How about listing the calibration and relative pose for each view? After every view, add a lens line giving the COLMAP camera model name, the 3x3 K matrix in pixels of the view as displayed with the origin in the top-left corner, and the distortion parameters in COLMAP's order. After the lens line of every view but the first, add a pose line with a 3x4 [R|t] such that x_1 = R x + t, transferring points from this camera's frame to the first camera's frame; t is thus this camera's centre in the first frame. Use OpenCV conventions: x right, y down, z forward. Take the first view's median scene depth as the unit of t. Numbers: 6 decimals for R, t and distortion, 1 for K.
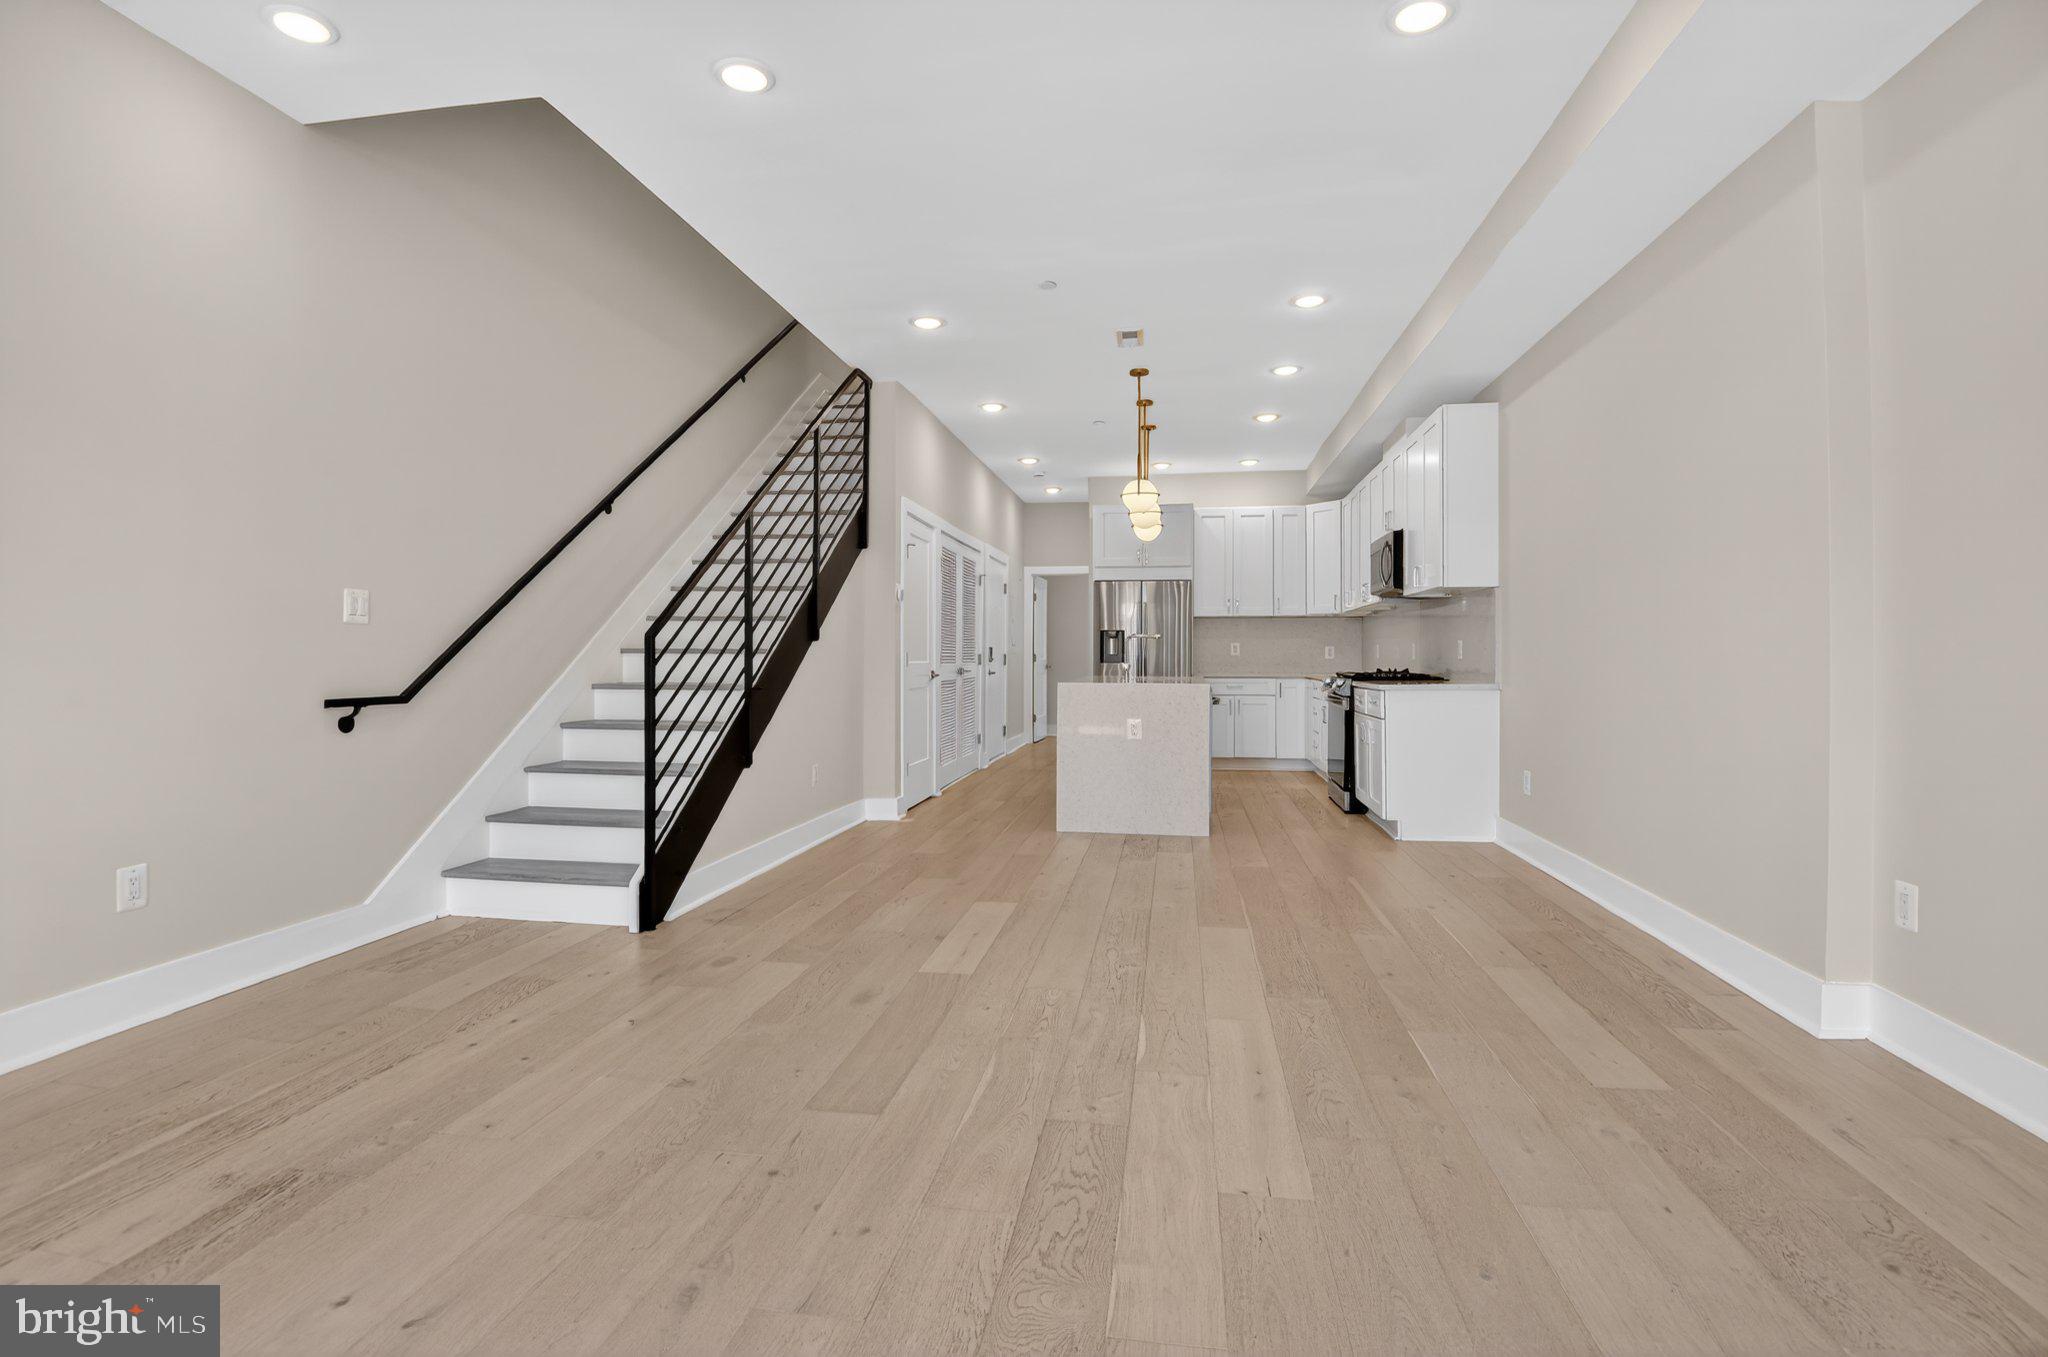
lens RADIAL K [[976.2, 0, 1018.5], [0, 976.2, 642.9], [0, 0, 1]] dist [-0.009459, -0.002700]
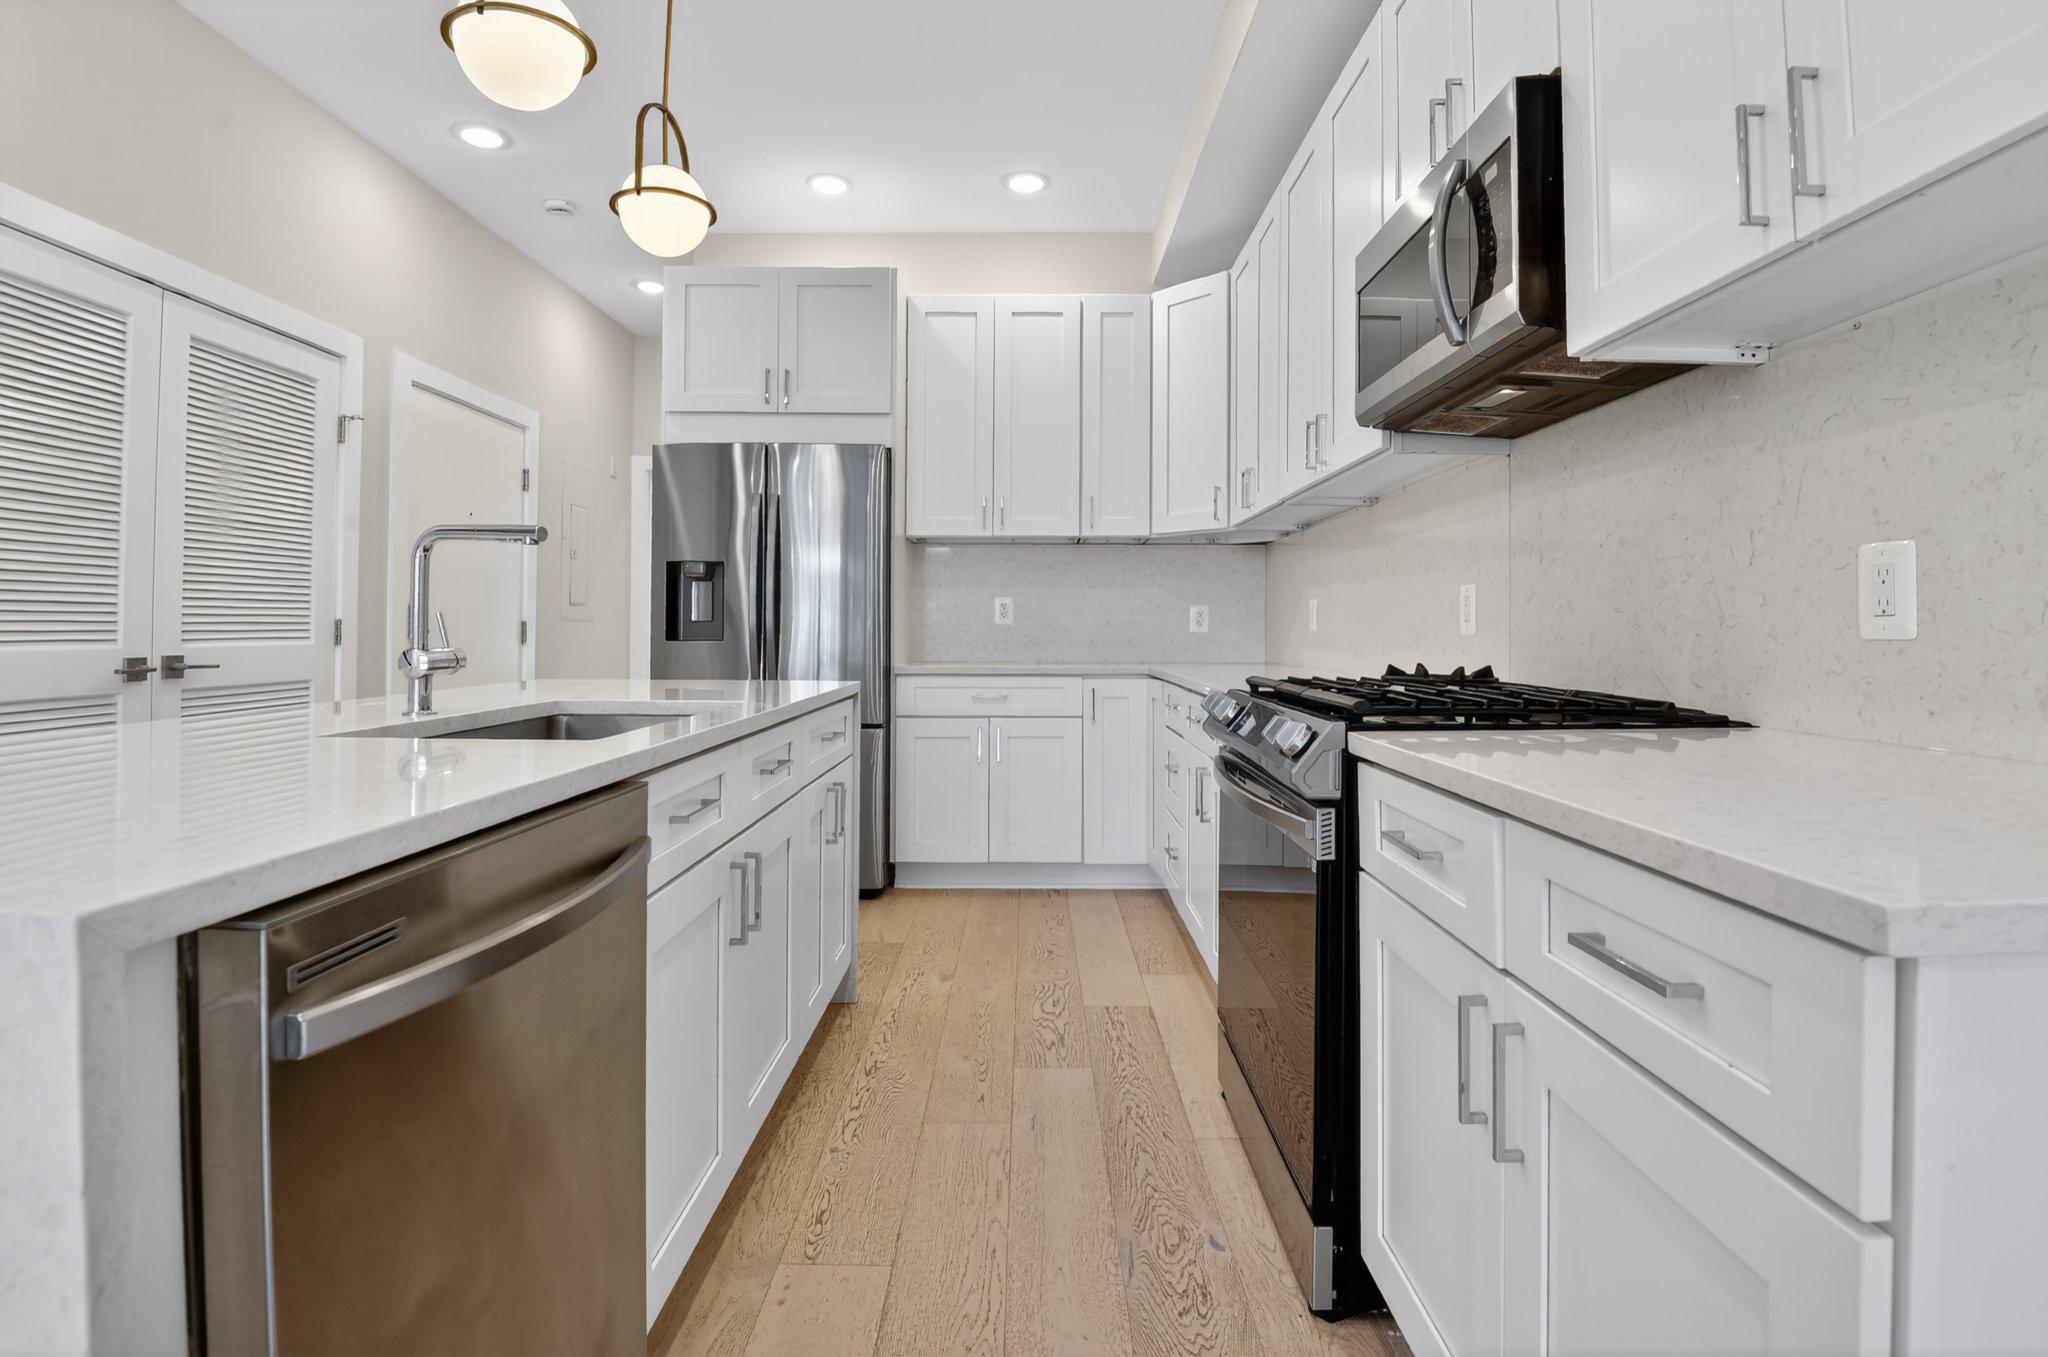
lens RADIAL K [[976.2, 0, 1025.9], [0, 976.2, 625.0], [0, 0, 1]] dist [-0.009459, -0.002700]
pose [[0.987018, 0.001851, 0.160598, 0.169441], [-0.003508, 0.999943, 0.010037, 0.009124], [-0.160570, -0.010470, 0.986969, 0.576605]]
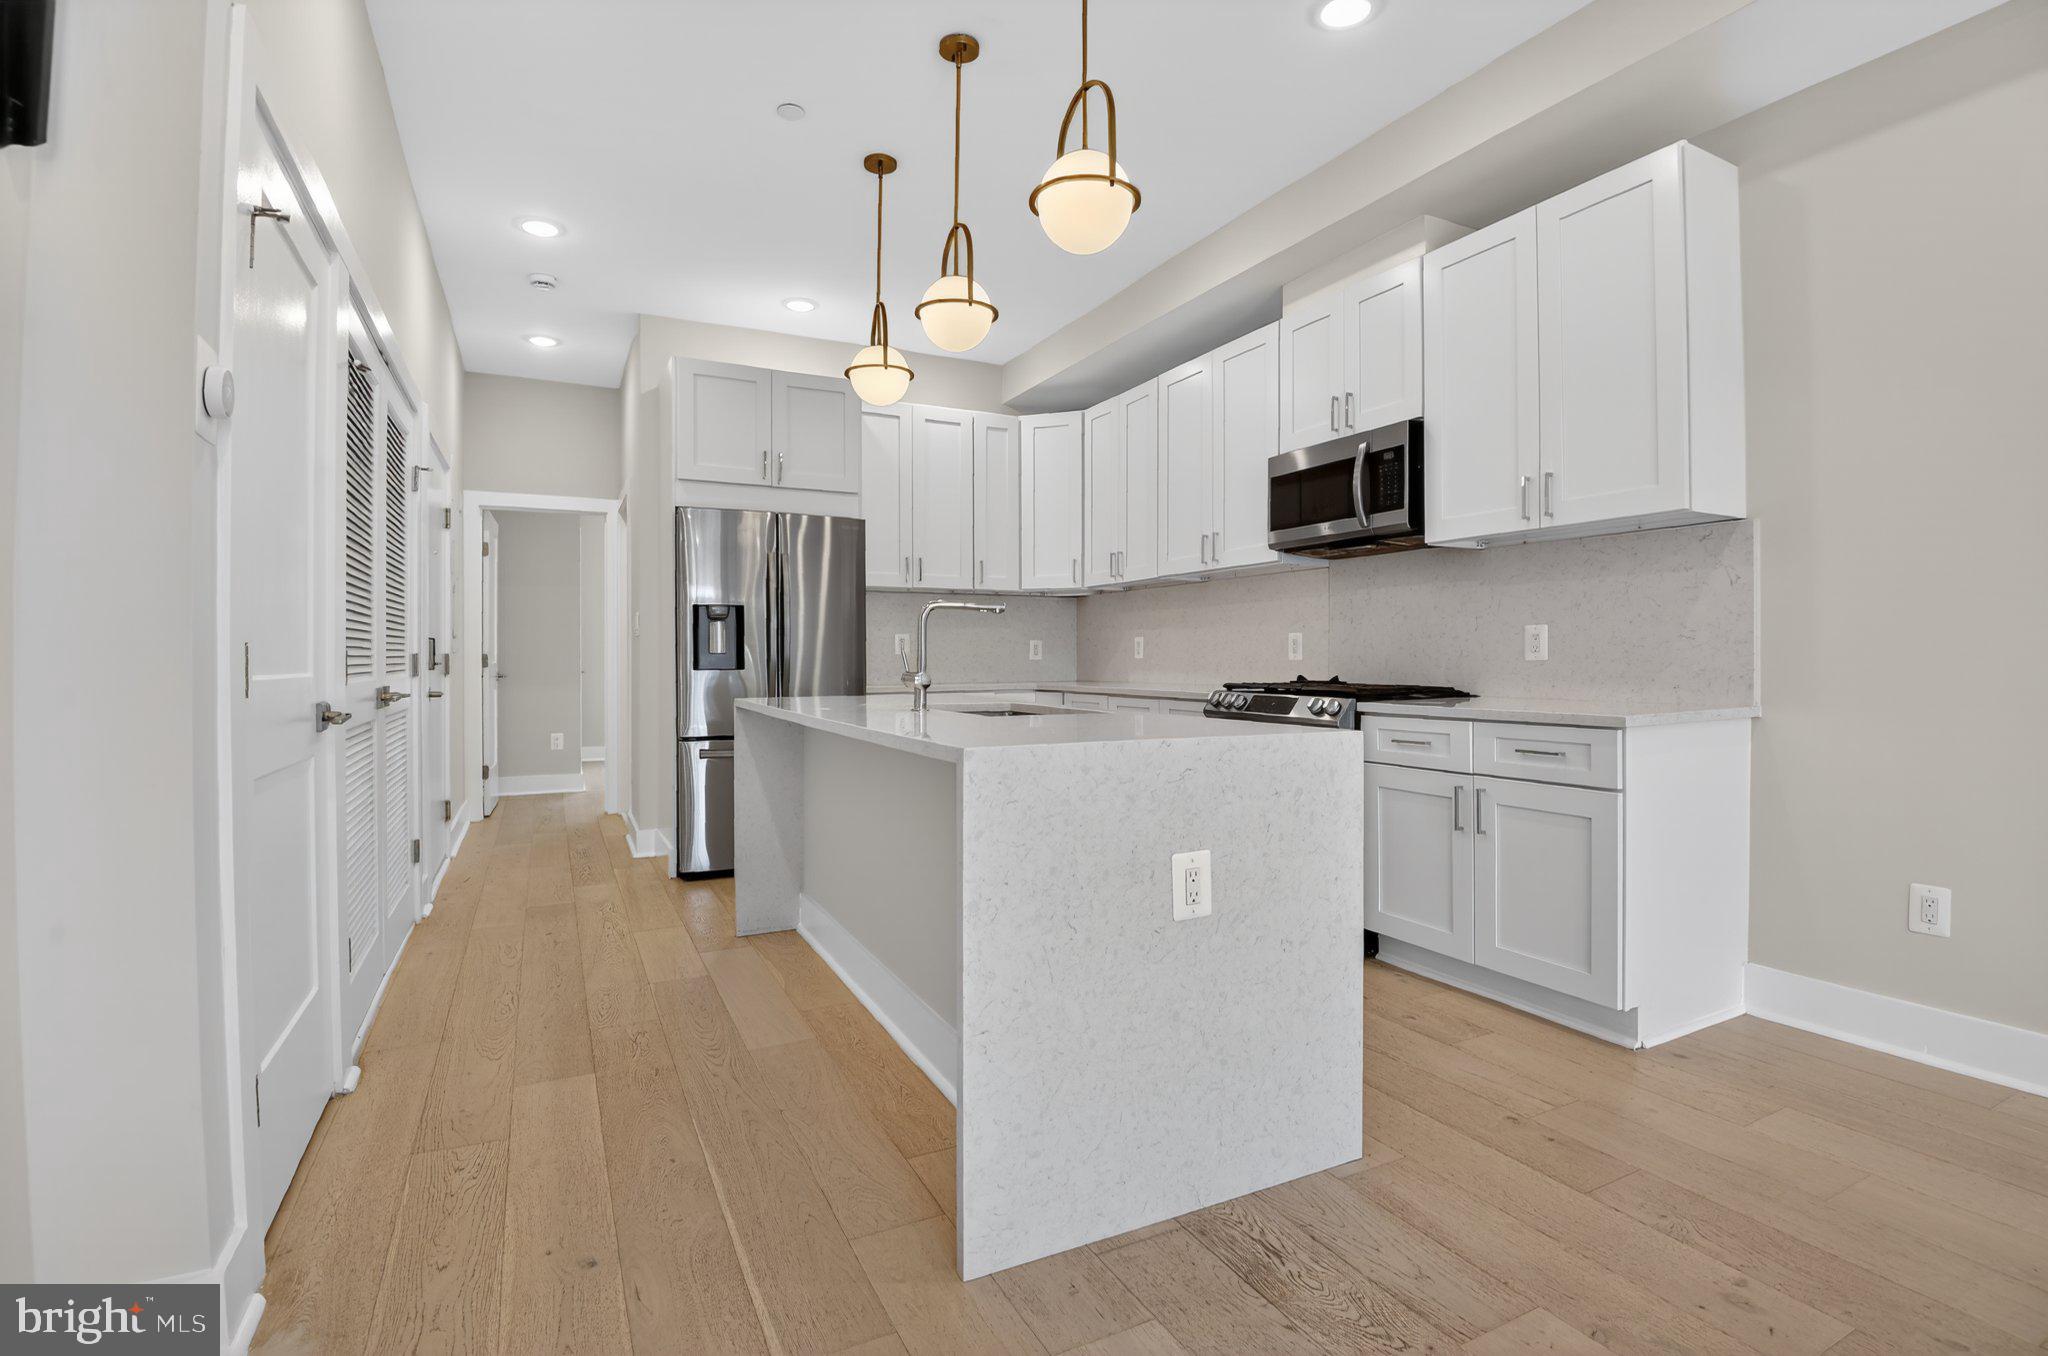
lens RADIAL K [[966.3, 0, 1025.9], [0, 966.3, 669.9], [0, 0, 1]] dist [-0.000208, 0.000326]
pose [[0.813166, -0.011223, 0.581923, -0.069347], [-0.004434, 0.999666, 0.025477, 0.007111], [-0.582015, -0.023298, 0.812844, 0.501773]]
